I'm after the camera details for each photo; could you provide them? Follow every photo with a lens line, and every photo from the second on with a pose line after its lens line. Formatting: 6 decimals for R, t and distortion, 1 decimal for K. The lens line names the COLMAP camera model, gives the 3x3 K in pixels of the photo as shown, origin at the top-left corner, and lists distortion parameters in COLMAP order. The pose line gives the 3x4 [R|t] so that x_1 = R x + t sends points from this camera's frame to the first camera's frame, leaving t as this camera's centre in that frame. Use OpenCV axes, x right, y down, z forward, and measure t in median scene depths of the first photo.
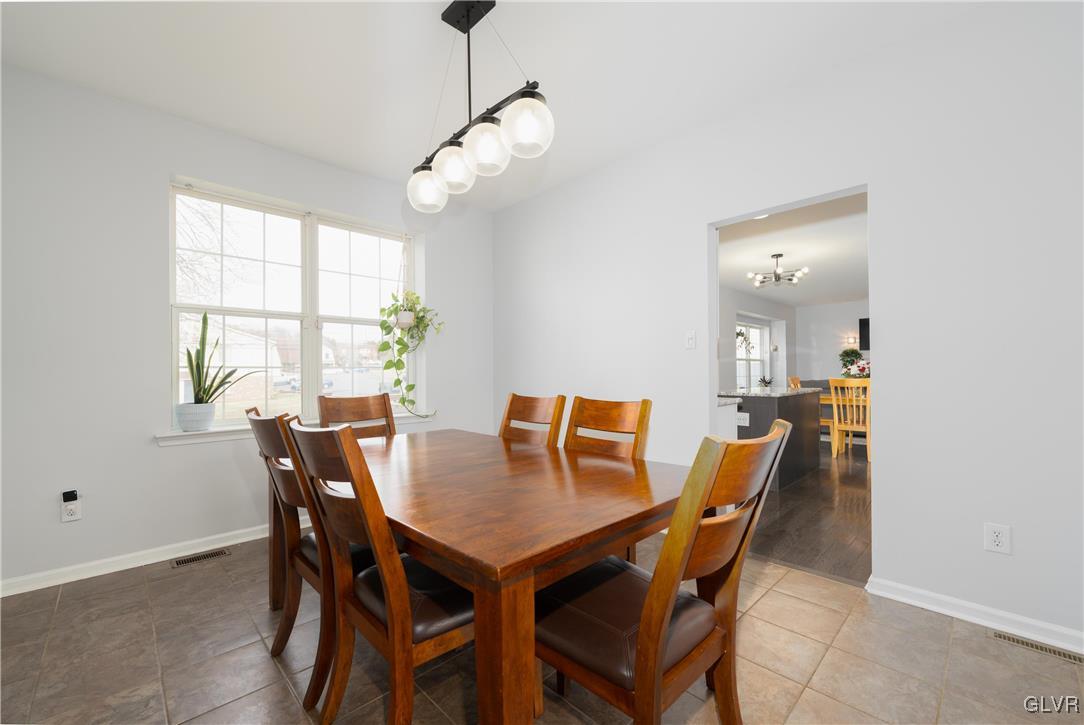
lens RADIAL K [[435.1, 0, 538.7], [0, 435.1, 368.2], [0, 0, 1]] dist [0.000300, -0.000015]
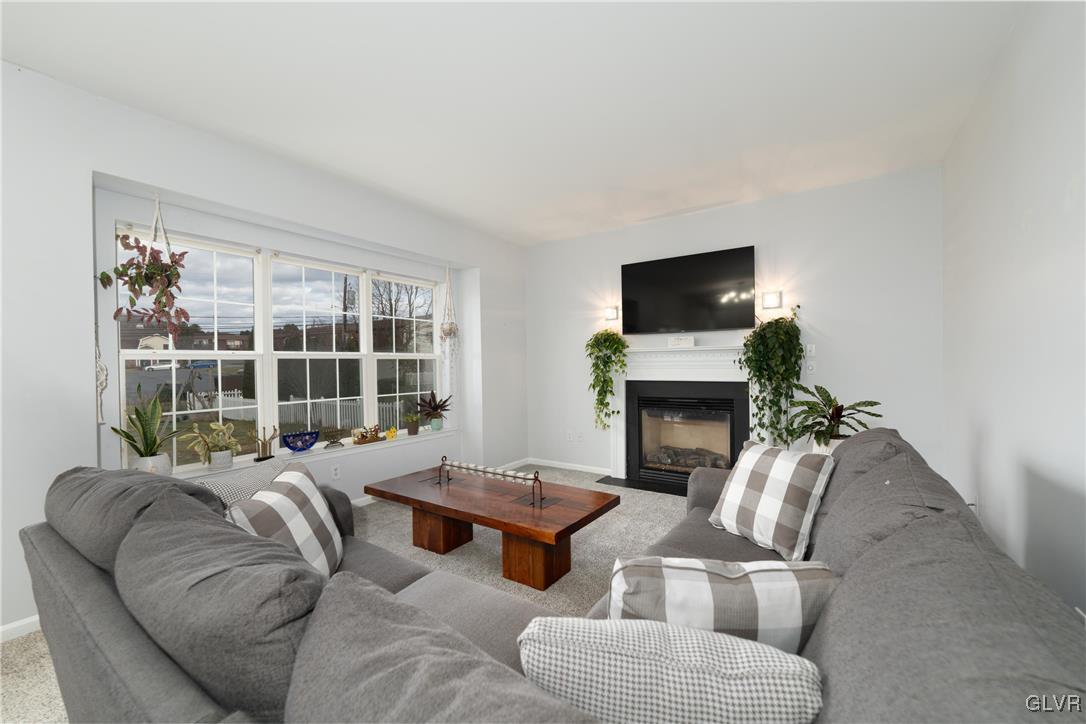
lens RADIAL K [[435.9, 0, 539.7], [0, 435.9, 367.7], [0, 0, 1]] dist [0.000300, -0.000015]
pose [[0.979458, -0.003438, 0.201617, 0.604287], [0.001178, 0.999935, 0.011330, -0.012477], [-0.201643, -0.010859, 0.979399, 0.614242]]
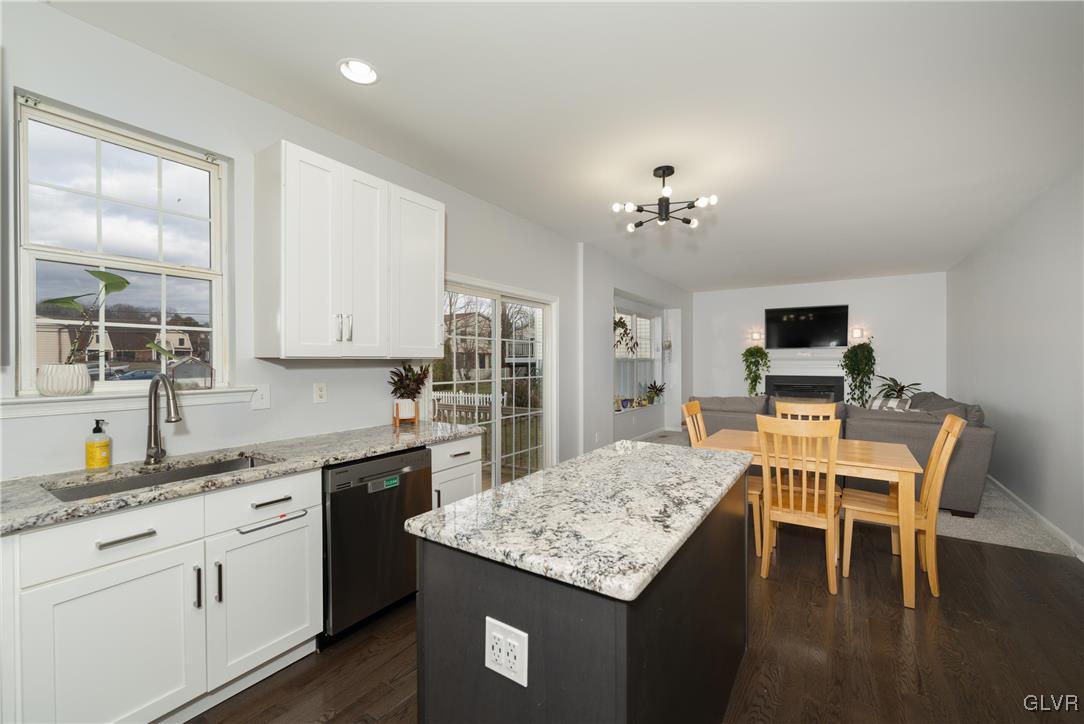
lens RADIAL K [[447.9, 0, 546.8], [0, 447.9, 363.3], [0, 0, 1]] dist [0.000107, -0.000055]
pose [[0.975398, 0.005078, 0.220391, 0.181827], [-0.007392, 0.999926, 0.009674, -0.021103], [-0.220326, -0.011065, 0.975364, 0.312972]]
